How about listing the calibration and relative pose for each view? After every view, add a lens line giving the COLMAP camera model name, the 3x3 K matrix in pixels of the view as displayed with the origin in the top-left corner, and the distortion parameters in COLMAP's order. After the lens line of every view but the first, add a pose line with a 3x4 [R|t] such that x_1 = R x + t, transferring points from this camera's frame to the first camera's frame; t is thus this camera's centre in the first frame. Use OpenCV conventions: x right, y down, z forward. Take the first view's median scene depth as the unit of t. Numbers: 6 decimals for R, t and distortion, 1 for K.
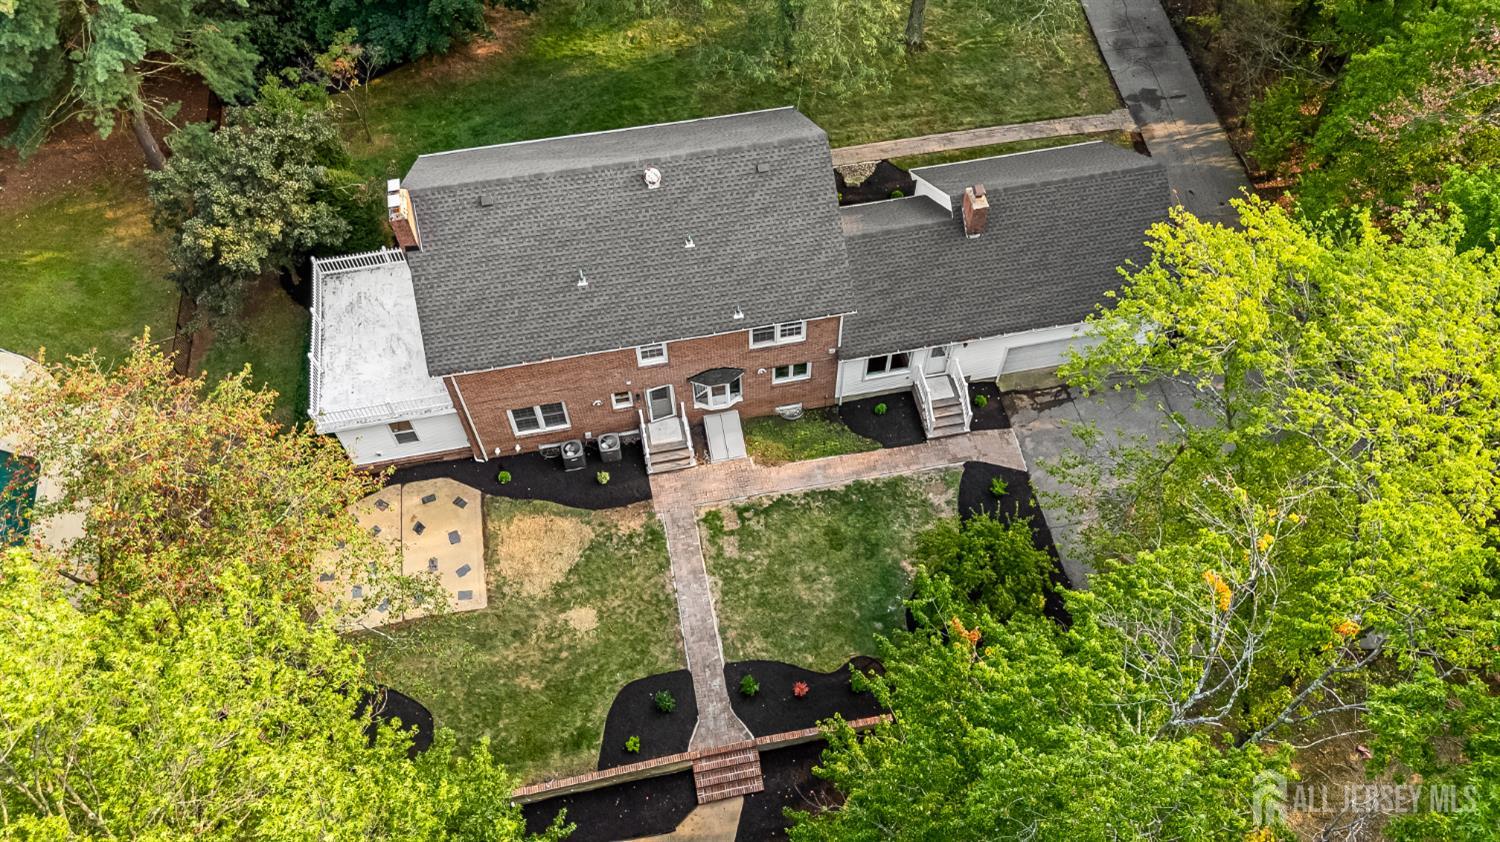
lens RADIAL K [[1072.3, 0, 750.0], [0, 1072.3, 421.0], [0, 0, 1]] dist [0.074689, -0.003452]
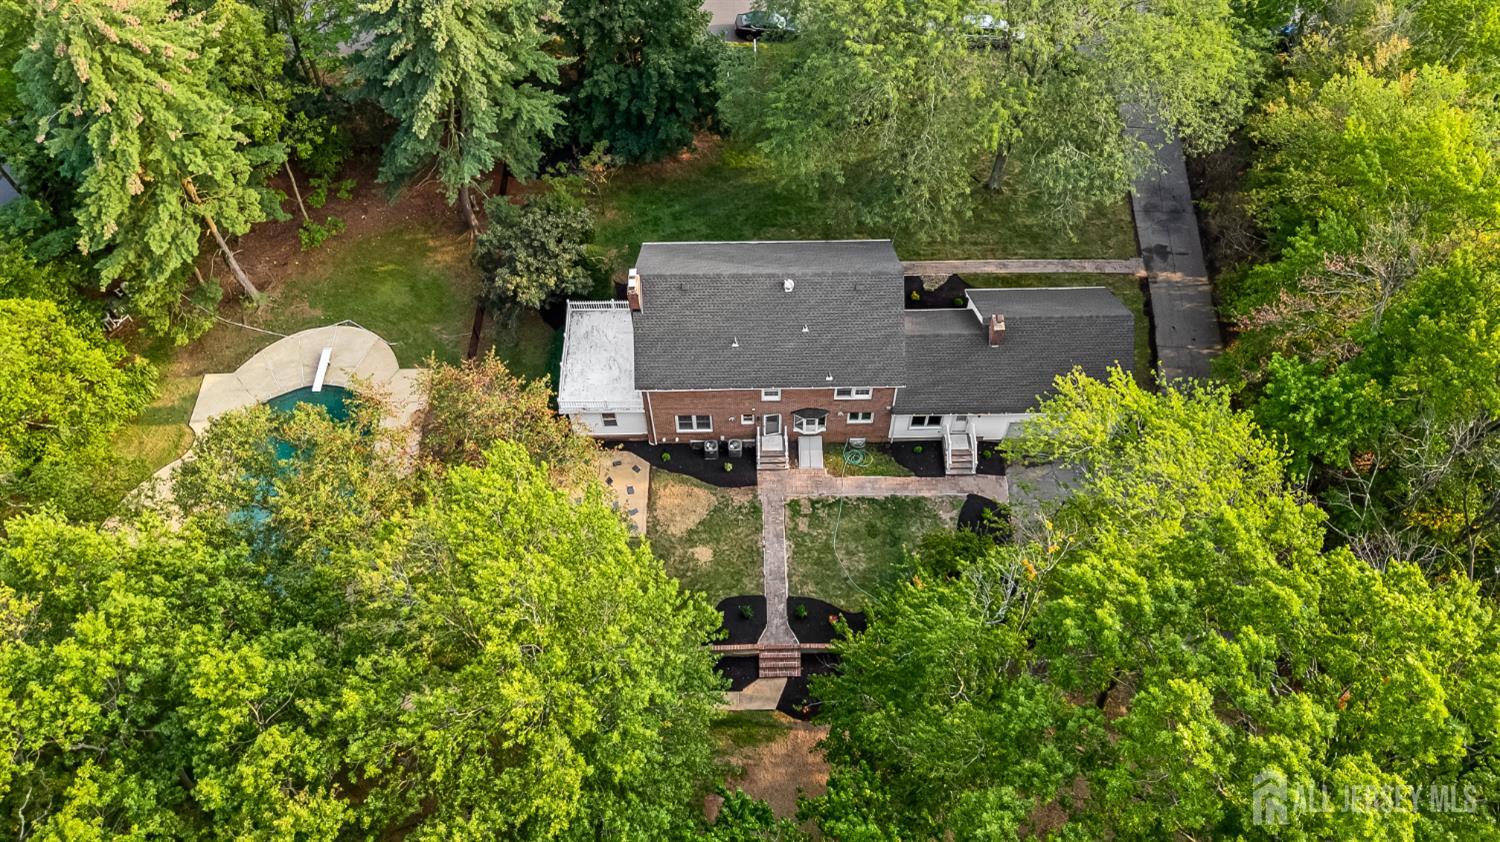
lens RADIAL K [[1072.3, 0, 750.0], [0, 1072.3, 421.0], [0, 0, 1]] dist [0.074689, -0.003452]
pose [[0.984003, 0.148067, -0.099066, 0.036914], [-0.148208, 0.988938, 0.005970, -0.026626], [0.098854, 0.008808, 0.995063, -0.531790]]
